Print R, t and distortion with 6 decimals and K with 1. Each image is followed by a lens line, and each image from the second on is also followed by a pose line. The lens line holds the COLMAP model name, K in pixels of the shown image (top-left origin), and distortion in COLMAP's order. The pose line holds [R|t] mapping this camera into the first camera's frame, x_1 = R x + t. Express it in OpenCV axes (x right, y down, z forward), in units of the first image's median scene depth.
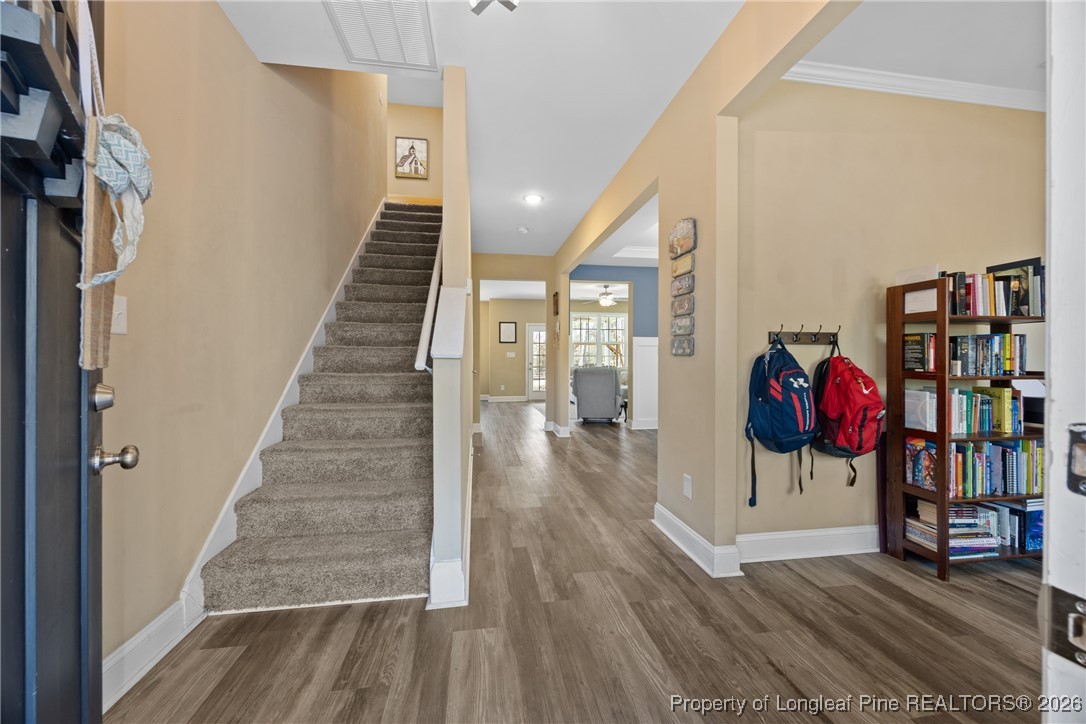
lens RADIAL K [[411.6, 0, 543.0], [0, 411.6, 362.0], [0, 0, 1]] dist [0.000106, -0.000047]
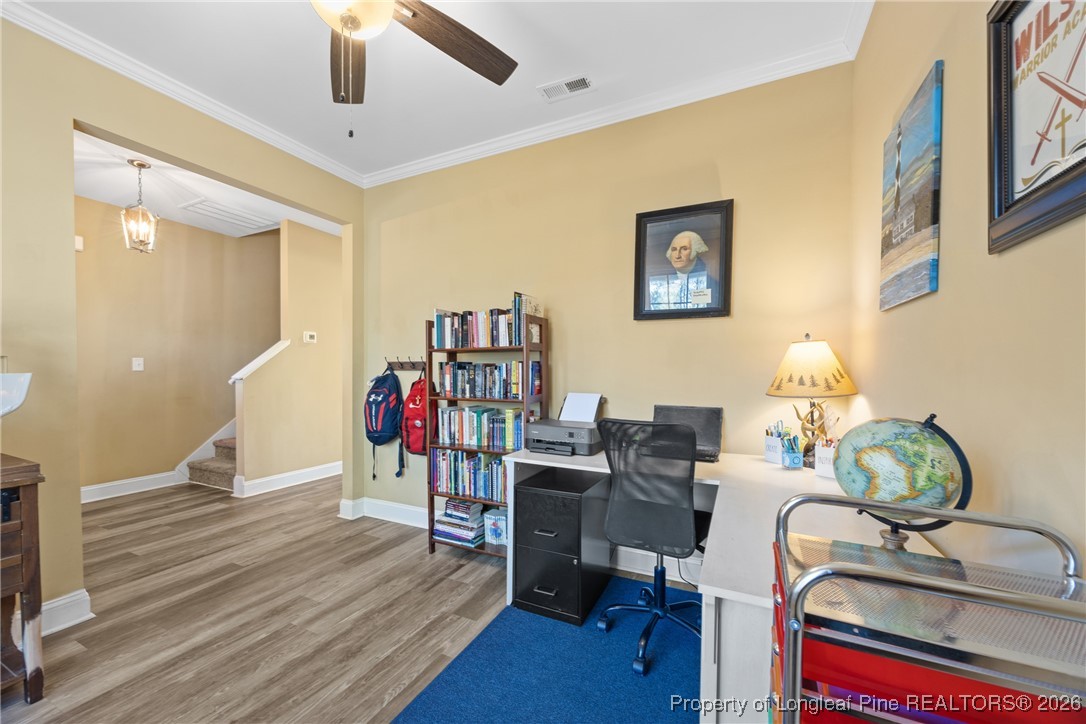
lens RADIAL K [[425.2, 0, 539.5], [0, 425.2, 379.6], [0, 0, 1]] dist [-0.000210, -0.000021]
pose [[0.818455, 0.011929, -0.574446, 1.949857], [-0.001381, 0.999822, 0.018795, -0.042513], [0.574568, -0.014589, 0.818327, 0.100435]]
